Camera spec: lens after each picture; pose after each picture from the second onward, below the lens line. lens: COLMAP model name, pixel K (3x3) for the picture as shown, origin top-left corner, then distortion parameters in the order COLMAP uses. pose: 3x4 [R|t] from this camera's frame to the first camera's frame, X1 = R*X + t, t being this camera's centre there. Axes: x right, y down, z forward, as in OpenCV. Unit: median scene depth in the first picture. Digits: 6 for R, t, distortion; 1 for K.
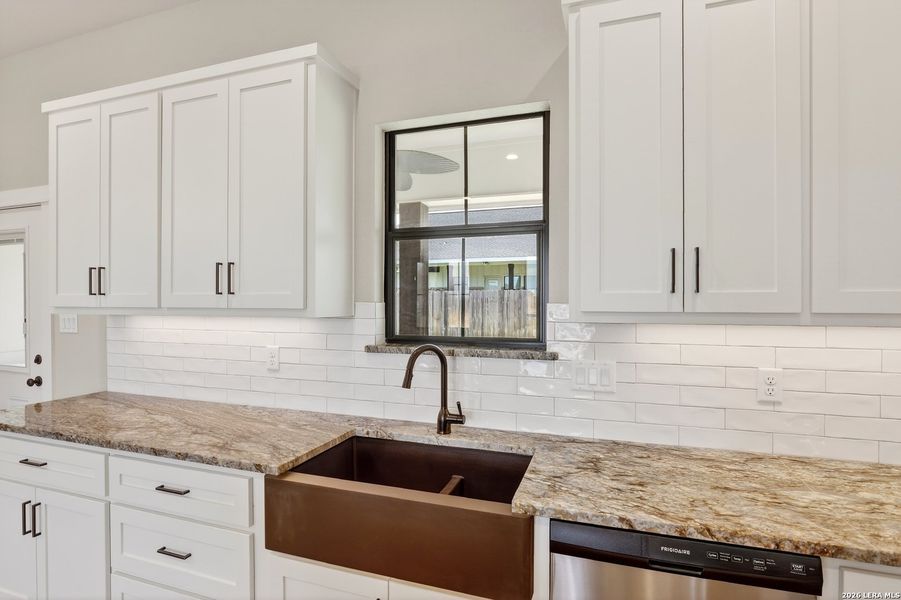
lens RADIAL K [[456.7, 0, 451.9], [0, 456.7, 302.2], [0, 0, 1]] dist [-0.024815, -0.000006]
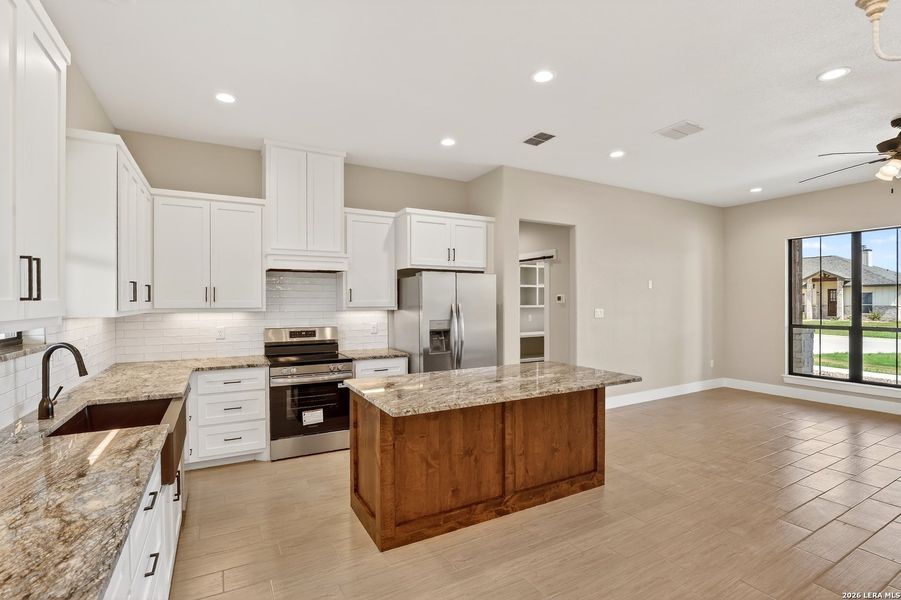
lens RADIAL K [[428.4, 0, 450.5], [0, 428.4, 300.0], [0, 0, 1]] dist [-0.023783, -0.000060]
pose [[-0.734464, 0.001027, 0.678647, -1.675522], [0.001108, 0.999999, -0.000315, -0.020929], [-0.678647, 0.000521, -0.734465, 1.192615]]
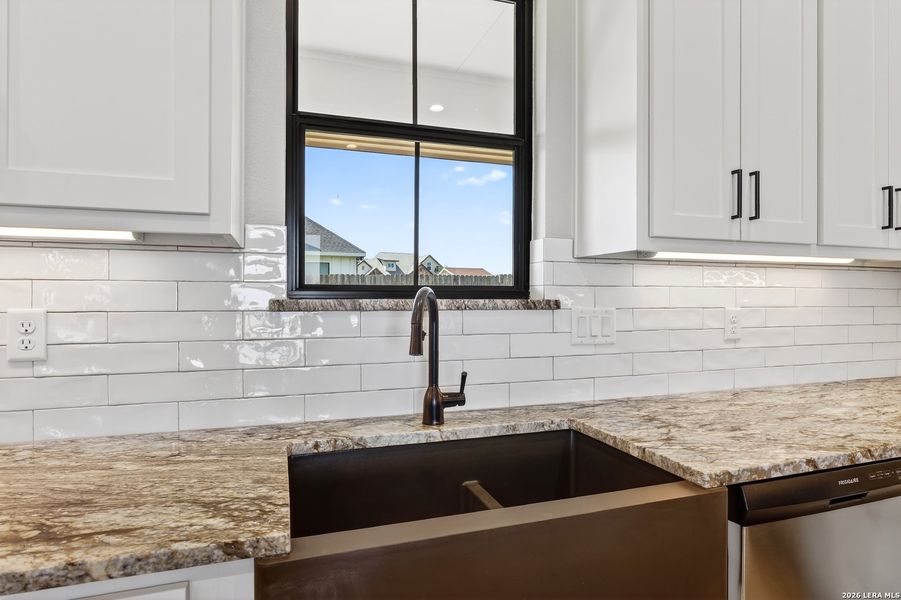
lens RADIAL K [[505.0, 0, 453.6], [0, 505.0, 298.3], [0, 0, 1]] dist [-0.015359, 0.000911]
pose [[0.791360, -0.002658, 0.611345, -0.484273], [0.001252, 0.999995, 0.002727, 0.113128], [-0.611349, -0.001392, 0.791360, 0.442211]]
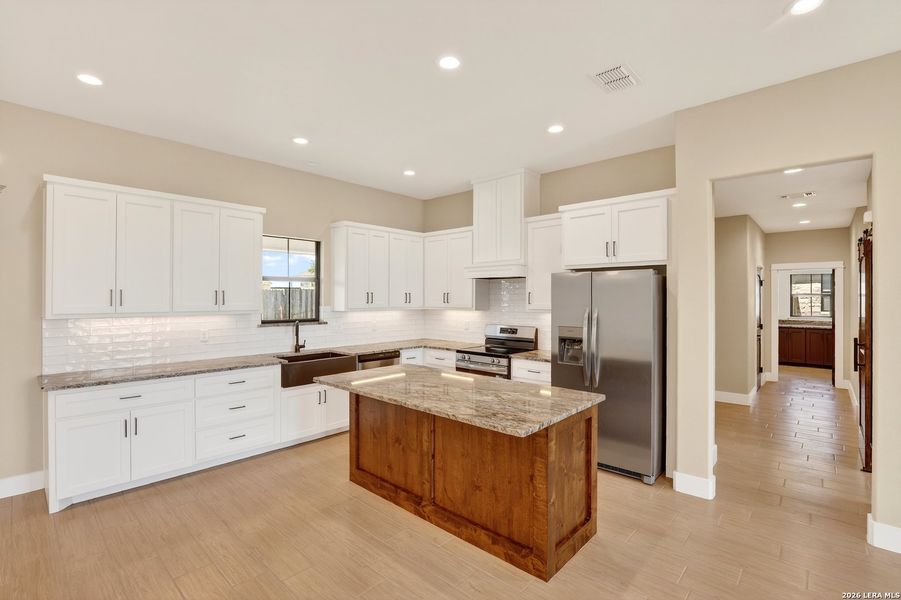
lens RADIAL K [[407.4, 0, 450.5], [0, 407.4, 300.0], [0, 0, 1]] dist [-0.023508, -0.000356]
pose [[0.403468, -0.004611, 0.914982, -2.134727], [0.001198, 0.999989, 0.004512, -0.054622], [-0.914993, -0.000725, 0.403469, -0.979821]]
